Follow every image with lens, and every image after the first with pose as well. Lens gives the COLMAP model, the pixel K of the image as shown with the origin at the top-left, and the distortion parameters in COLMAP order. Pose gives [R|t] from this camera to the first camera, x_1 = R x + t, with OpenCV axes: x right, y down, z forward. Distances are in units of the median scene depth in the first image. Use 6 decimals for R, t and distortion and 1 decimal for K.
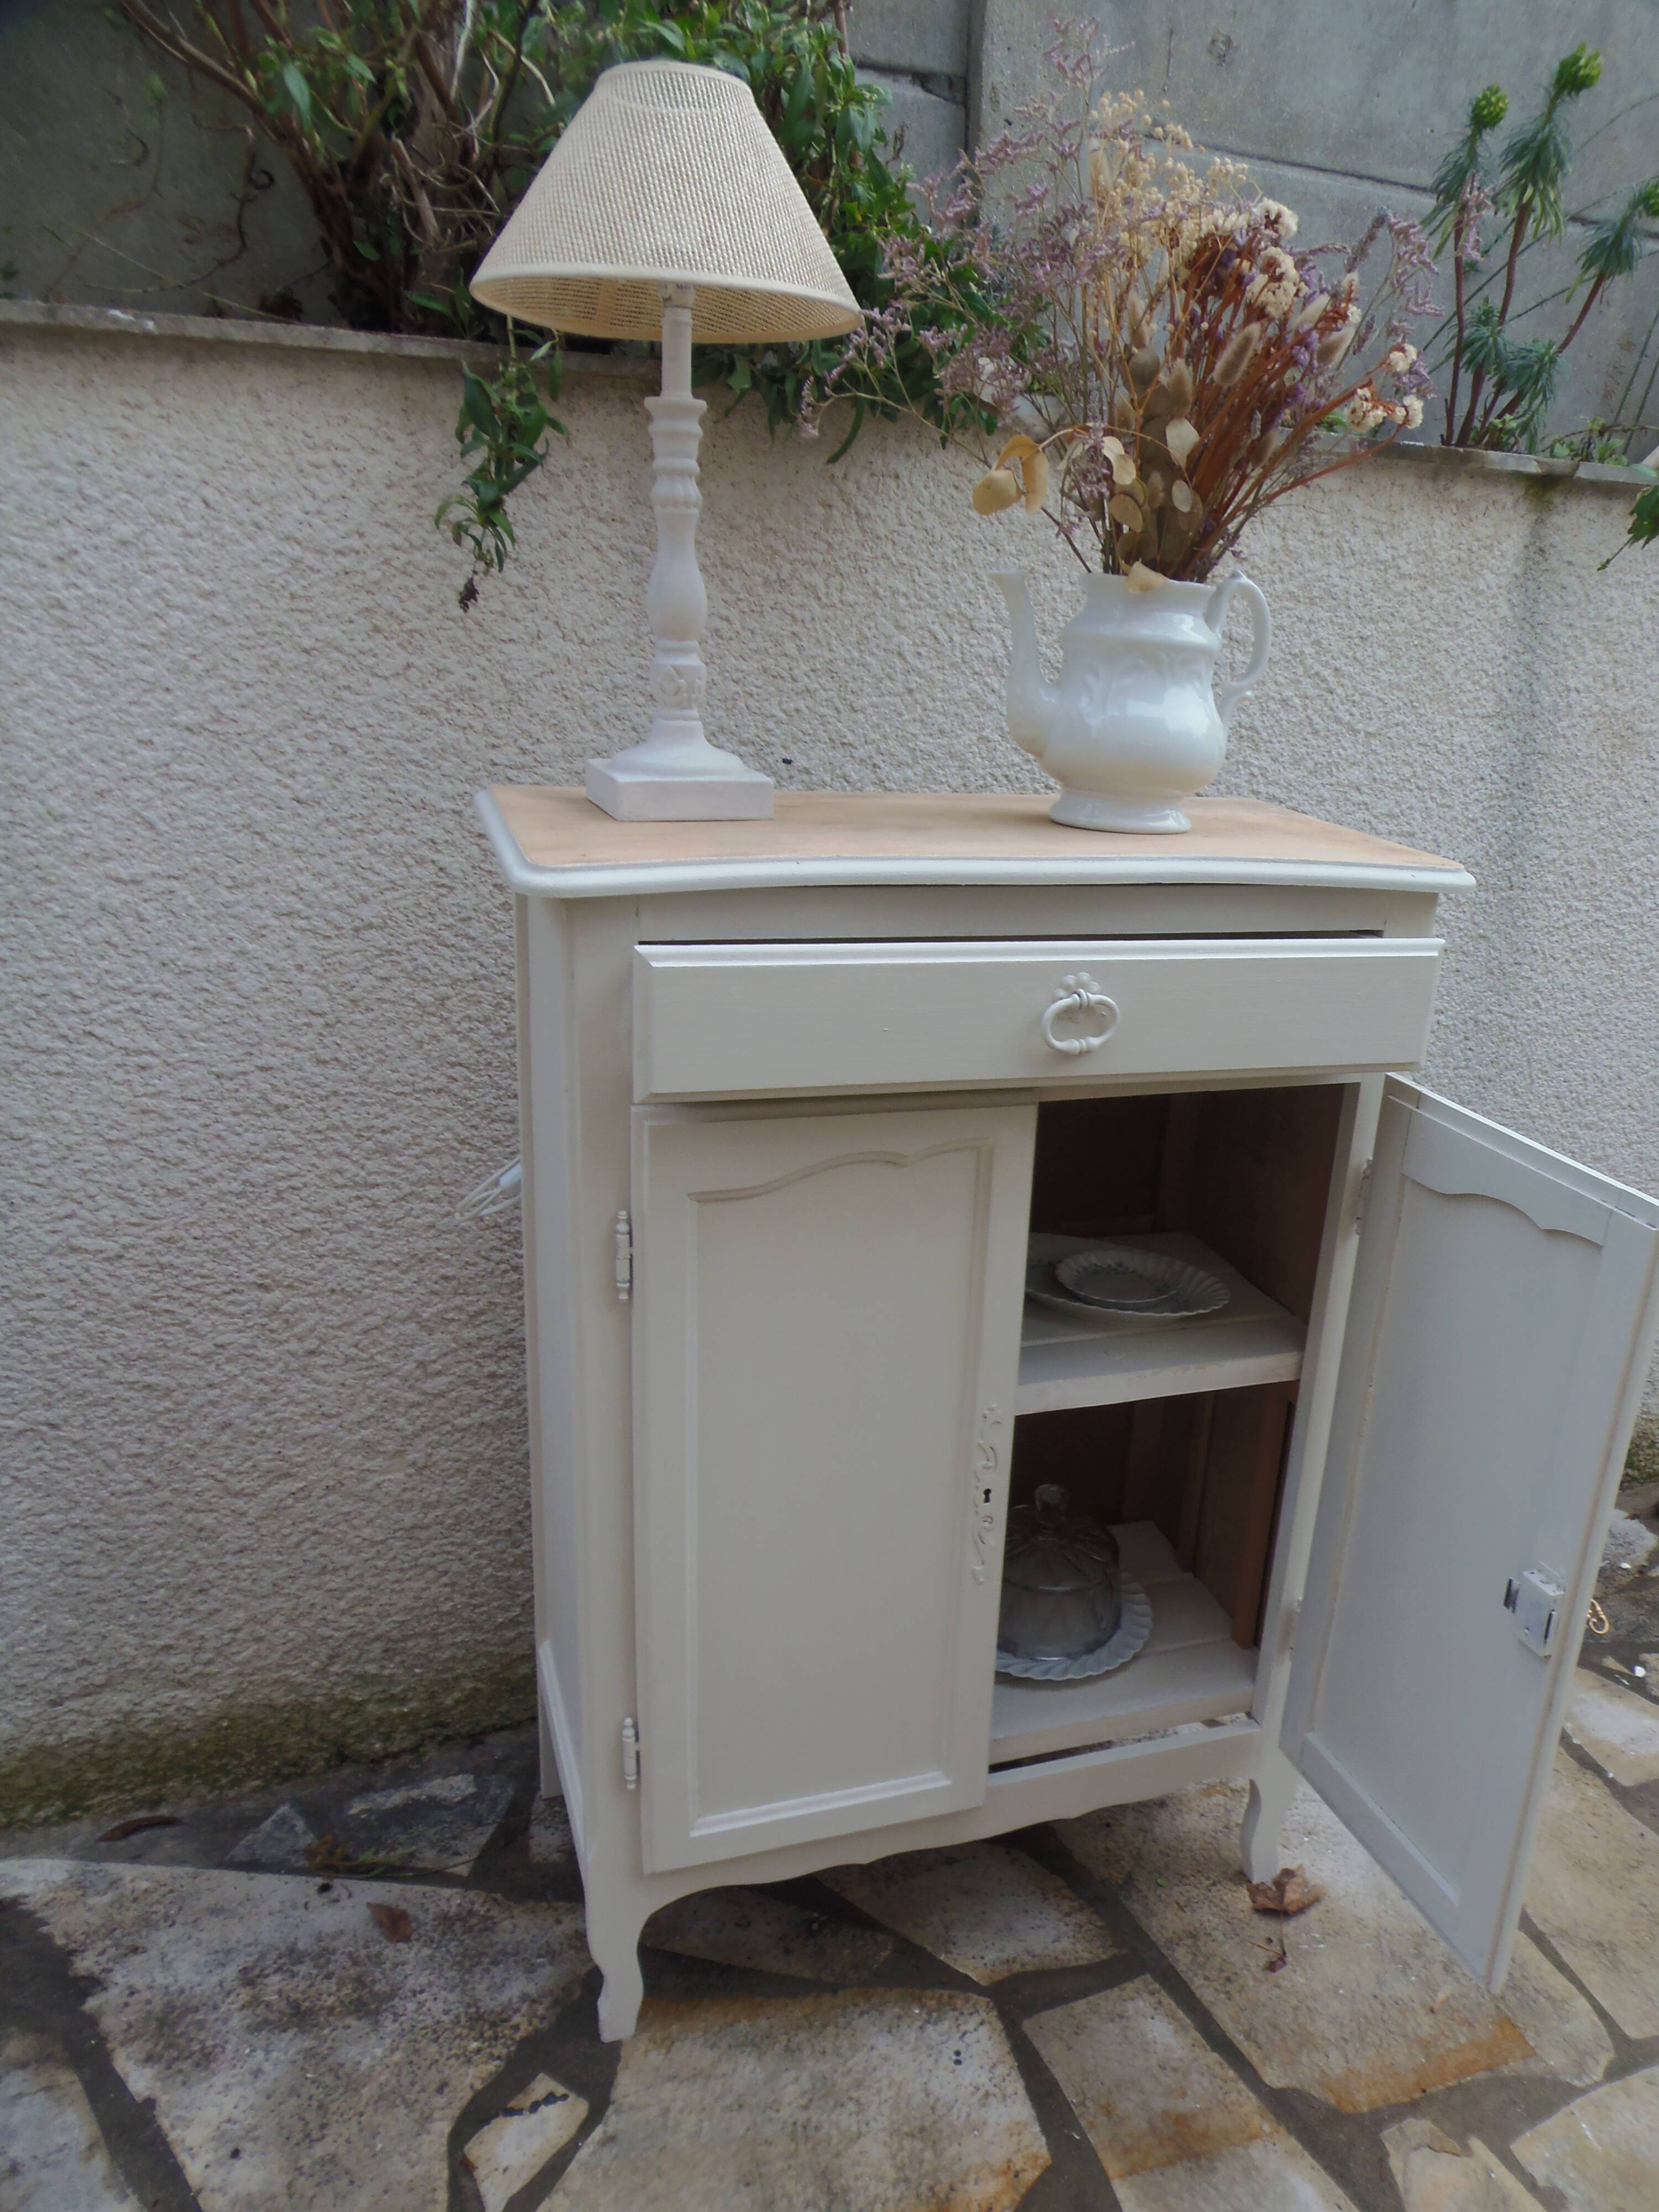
lens RADIAL K [[1608.7, 0, 912.9], [0, 1608.7, 1142.8], [0, 0, 1]] dist [-0.024118, -0.007794]
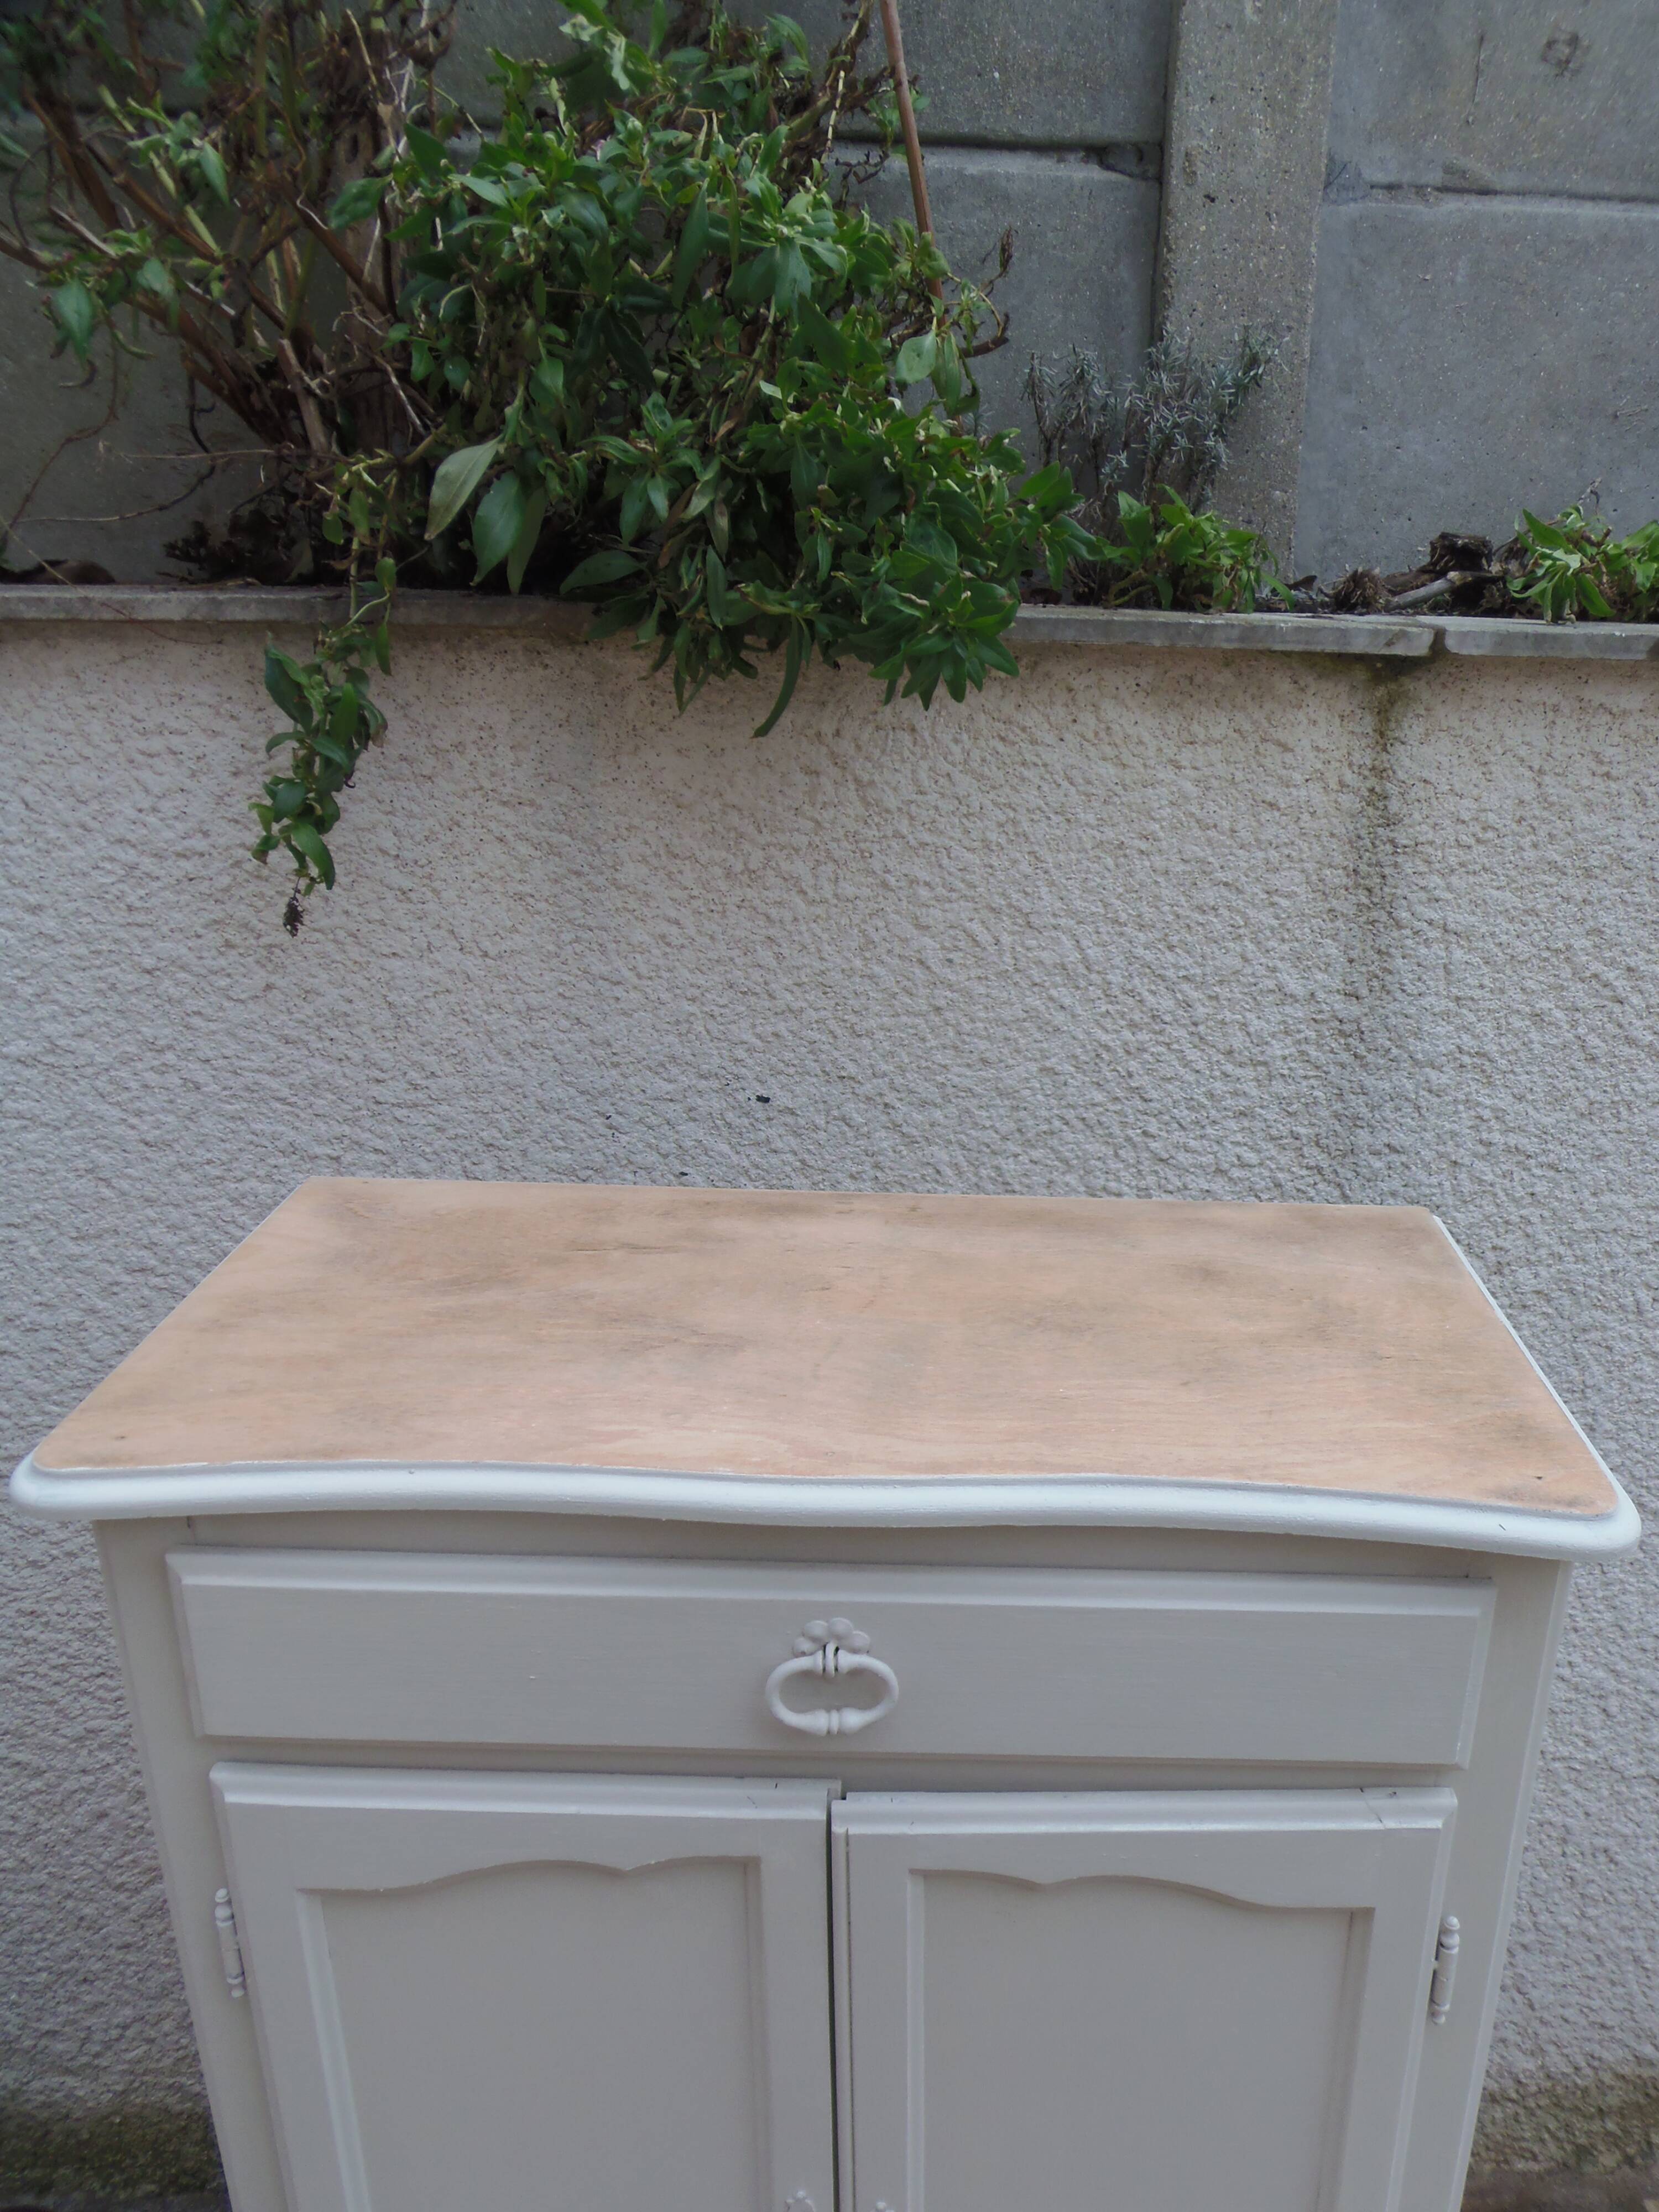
lens RADIAL K [[1608.7, 0, 942.3], [0, 1608.7, 1120.7], [0, 0, 1]] dist [-0.024118, -0.007794]
pose [[0.939471, 0.083144, -0.332387, 0.266457], [-0.086932, 0.996208, 0.003488, -0.251946], [0.331417, 0.025619, 0.943137, 0.337094]]
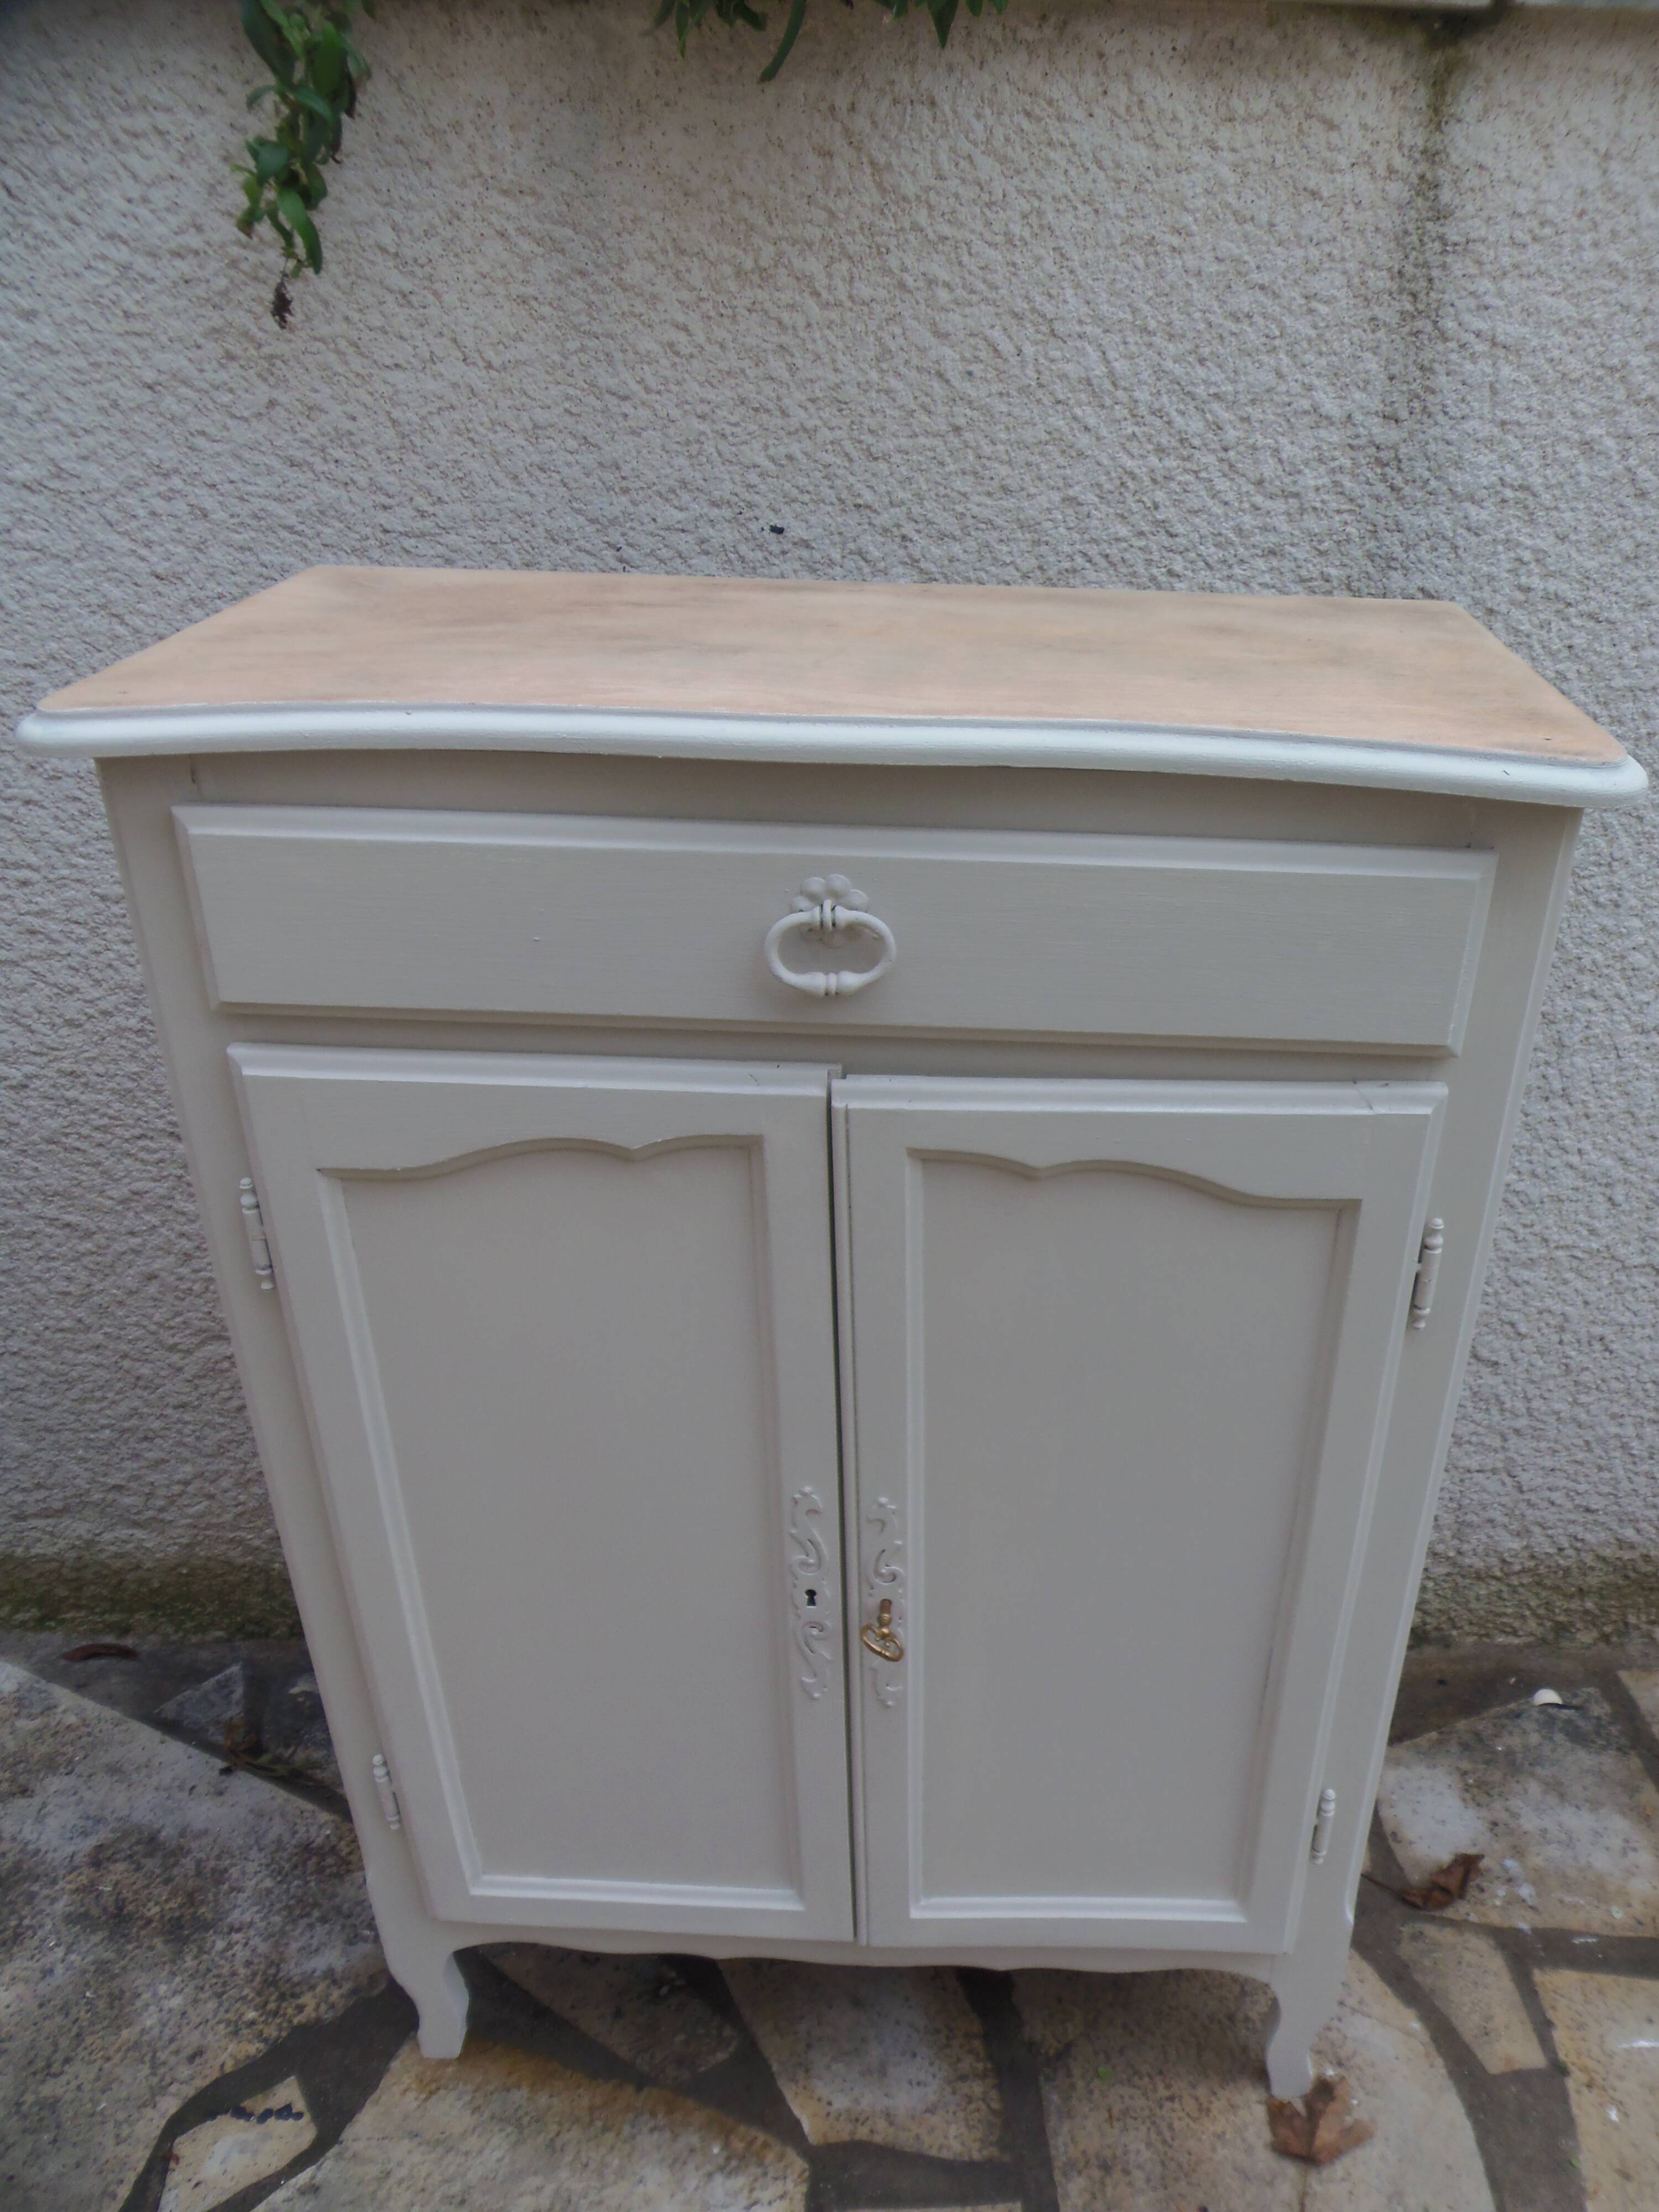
lens RADIAL K [[1608.7, 0, 930.3], [0, 1608.7, 1113.7], [0, 0, 1]] dist [-0.024118, -0.007794]
pose [[0.926738, 0.144509, -0.346805, 0.294939], [-0.095506, 0.983360, 0.154538, -0.101411], [0.363366, -0.110094, 0.925119, 0.339134]]
